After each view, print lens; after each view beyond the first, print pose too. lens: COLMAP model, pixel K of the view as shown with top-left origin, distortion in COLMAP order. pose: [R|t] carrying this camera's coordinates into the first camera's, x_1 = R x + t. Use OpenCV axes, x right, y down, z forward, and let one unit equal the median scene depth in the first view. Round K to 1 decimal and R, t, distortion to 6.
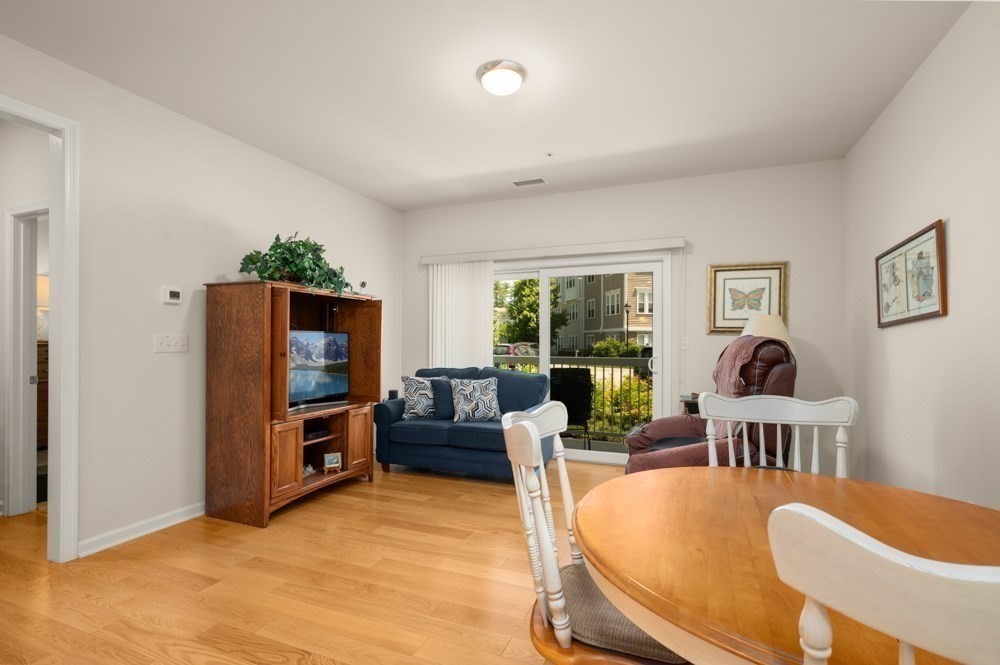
lens RADIAL K [[462.2, 0, 502.1], [0, 462.2, 329.5], [0, 0, 1]] dist [0.000018, -0.000569]
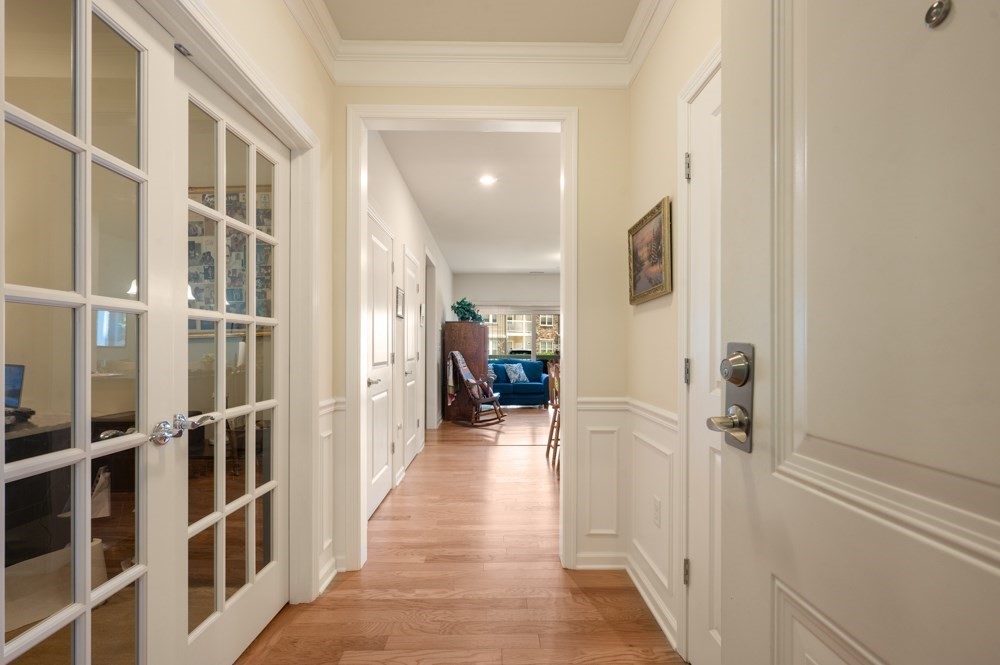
lens RADIAL K [[462.2, 0, 502.1], [0, 462.2, 329.5], [0, 0, 1]] dist [0.000018, -0.000569]
pose [[0.916032, 0.009061, 0.401004, -0.962402], [-0.004017, 0.999902, -0.013417, -0.020263], [-0.401086, 0.010679, 0.915978, -0.914033]]
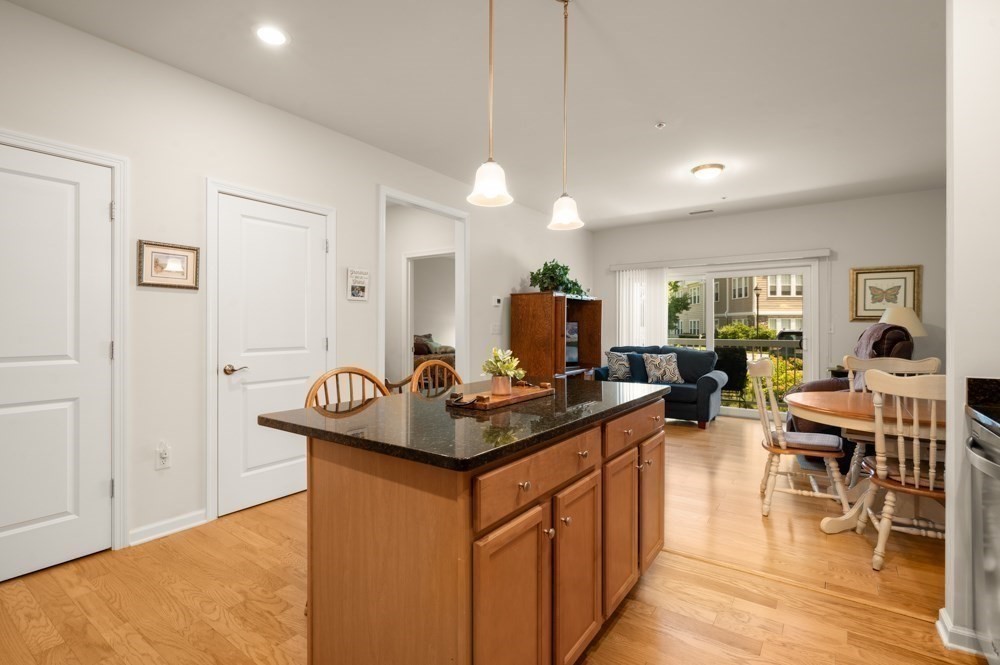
lens RADIAL K [[462.2, 0, 502.1], [0, 462.2, 329.5], [0, 0, 1]] dist [0.000018, -0.000569]
pose [[0.973487, -0.001017, -0.228739, -0.208712], [0.008617, 0.999443, 0.032229, -0.016999], [0.228579, -0.033345, 0.972954, -0.484265]]
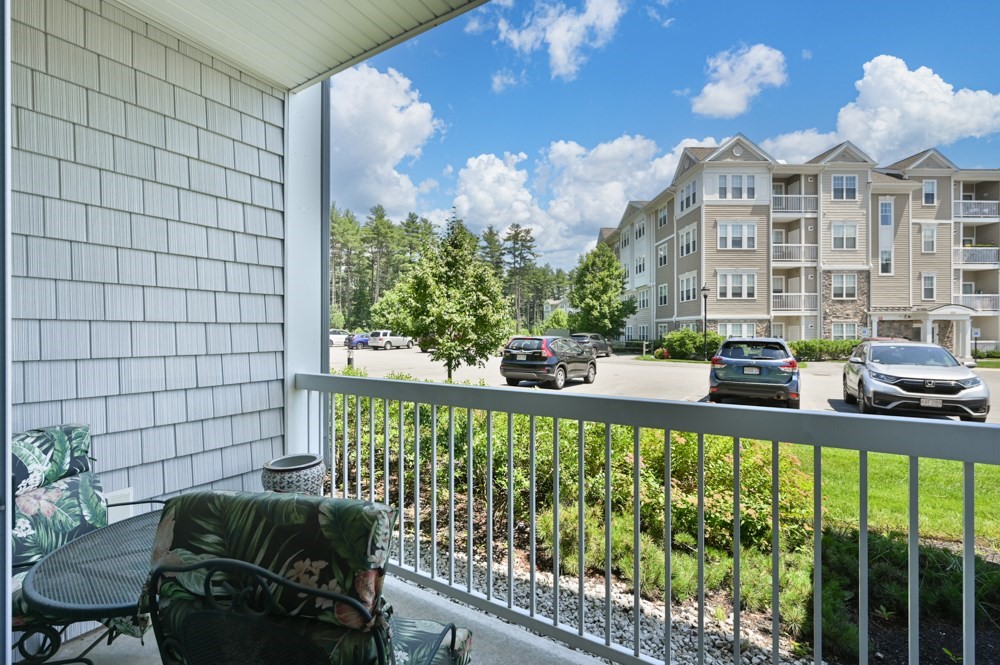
lens RADIAL K [[446.3, 0, 505.6], [0, 446.3, 330.9], [0, 0, 1]] dist [-0.000925, -0.000110]
pose [[0.987077, -0.006988, -0.160092, 0.300762], [0.010803, 0.999678, 0.022973, 0.016143], [0.159879, -0.024405, 0.986835, 0.999440]]
